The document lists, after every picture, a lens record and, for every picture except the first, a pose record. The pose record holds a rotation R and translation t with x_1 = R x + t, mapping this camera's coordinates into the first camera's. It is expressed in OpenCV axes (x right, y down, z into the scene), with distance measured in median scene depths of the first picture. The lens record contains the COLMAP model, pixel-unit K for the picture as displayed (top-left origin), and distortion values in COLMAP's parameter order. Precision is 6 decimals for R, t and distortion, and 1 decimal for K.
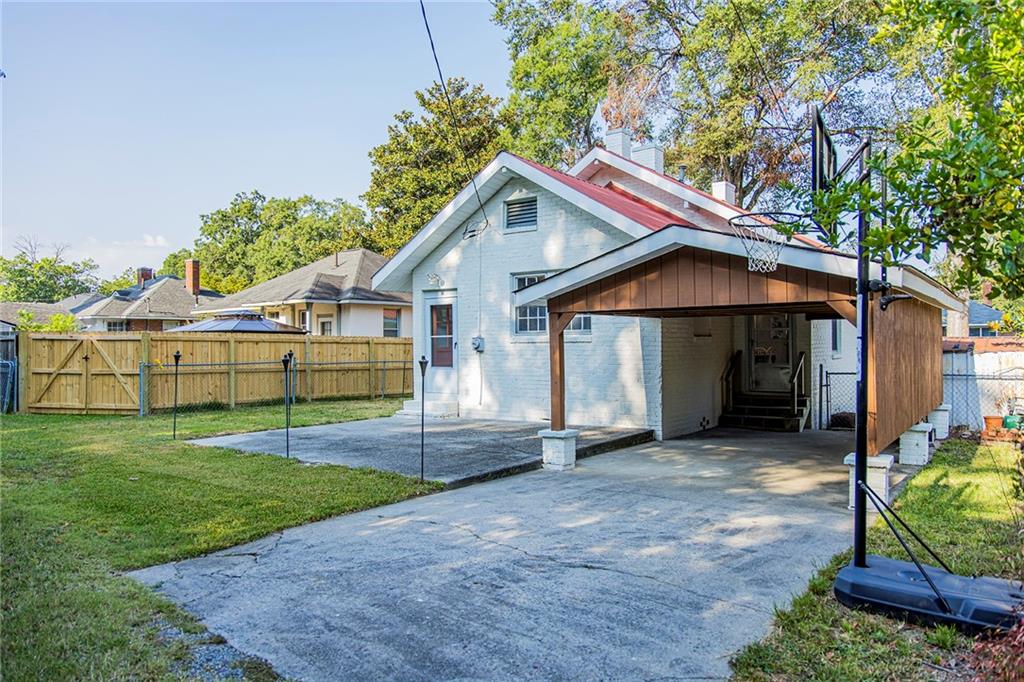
lens RADIAL K [[710.1, 0, 515.5], [0, 710.1, 339.7], [0, 0, 1]] dist [-0.011348, 0.003603]
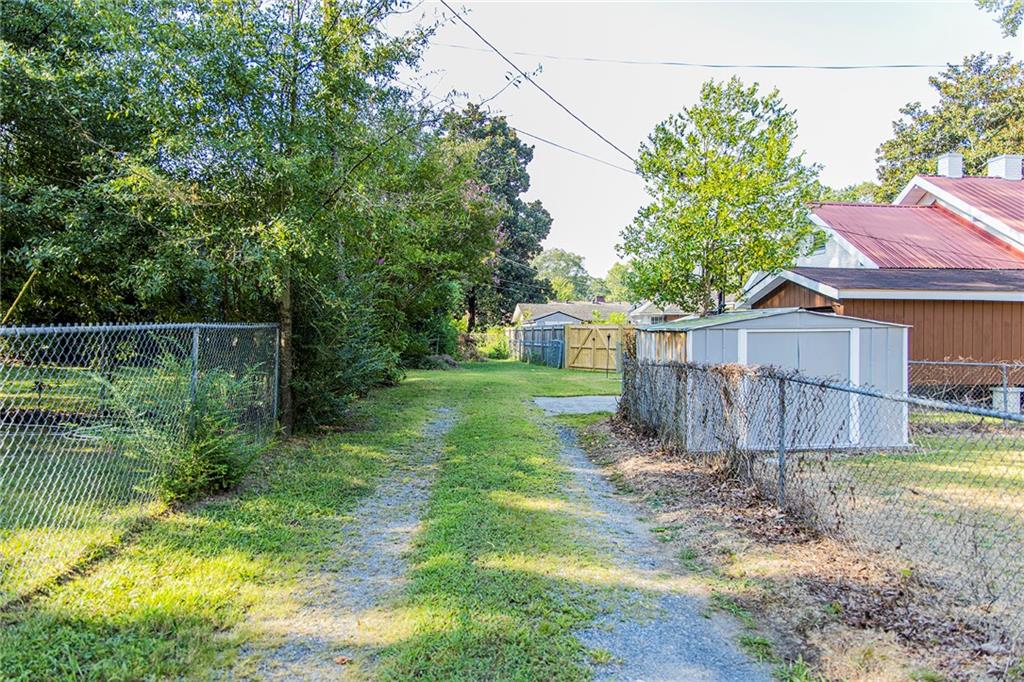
lens RADIAL K [[767.6, 0, 511.9], [0, 767.6, 341.0], [0, 0, 1]] dist [0.000969, -0.000438]
pose [[0.710607, 0.005276, -0.703569, 0.211408], [0.002545, 0.999946, 0.010069, 0.003806], [0.703585, -0.008946, 0.710555, -0.178977]]
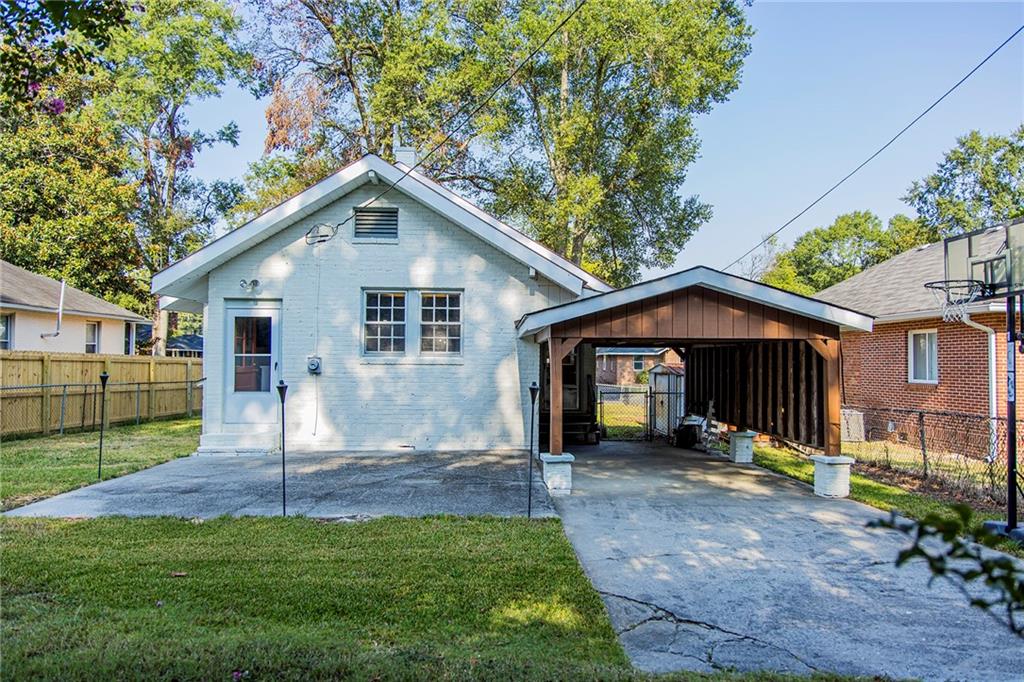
lens RADIAL K [[710.1, 0, 513.6], [0, 710.1, 342.8], [0, 0, 1]] dist [-0.011348, 0.003603]
pose [[0.775749, 0.029921, 0.630331, -0.492417], [-0.016150, 0.999489, -0.027568, -0.001511], [-0.630834, 0.011206, 0.775837, 0.205887]]
